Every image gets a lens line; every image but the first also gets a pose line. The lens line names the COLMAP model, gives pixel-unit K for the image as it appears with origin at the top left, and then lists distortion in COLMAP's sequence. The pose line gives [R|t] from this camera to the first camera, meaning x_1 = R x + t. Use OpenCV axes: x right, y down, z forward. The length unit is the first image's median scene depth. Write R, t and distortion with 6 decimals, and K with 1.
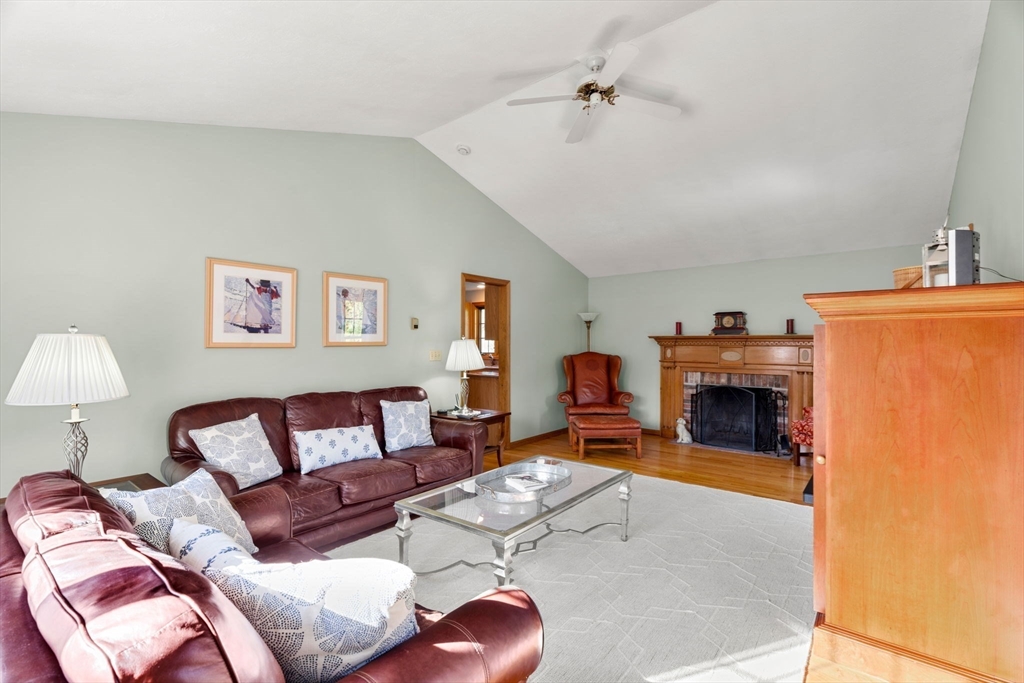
lens RADIAL K [[471.4, 0, 511.1], [0, 471.4, 339.8], [0, 0, 1]] dist [-0.013394, 0.000522]
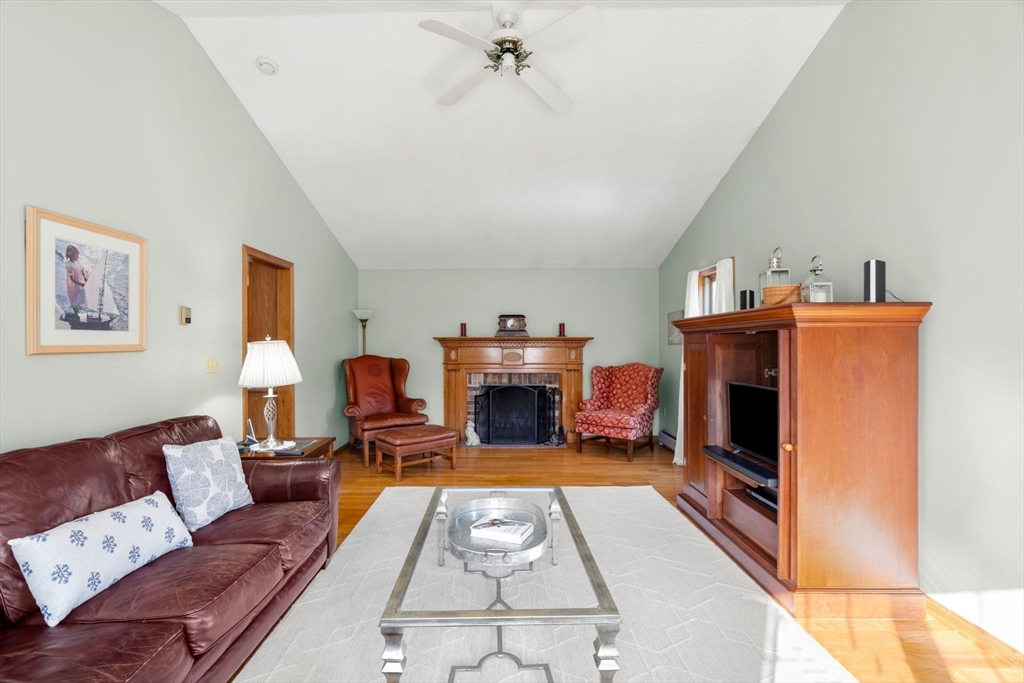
lens RADIAL K [[471.4, 0, 511.4], [0, 471.4, 345.9], [0, 0, 1]] dist [-0.013394, 0.000522]
pose [[0.773972, -0.004692, 0.633202, -0.231524], [-0.002400, 0.999944, 0.010342, -0.001049], [-0.633215, -0.009524, 0.773918, 0.211666]]
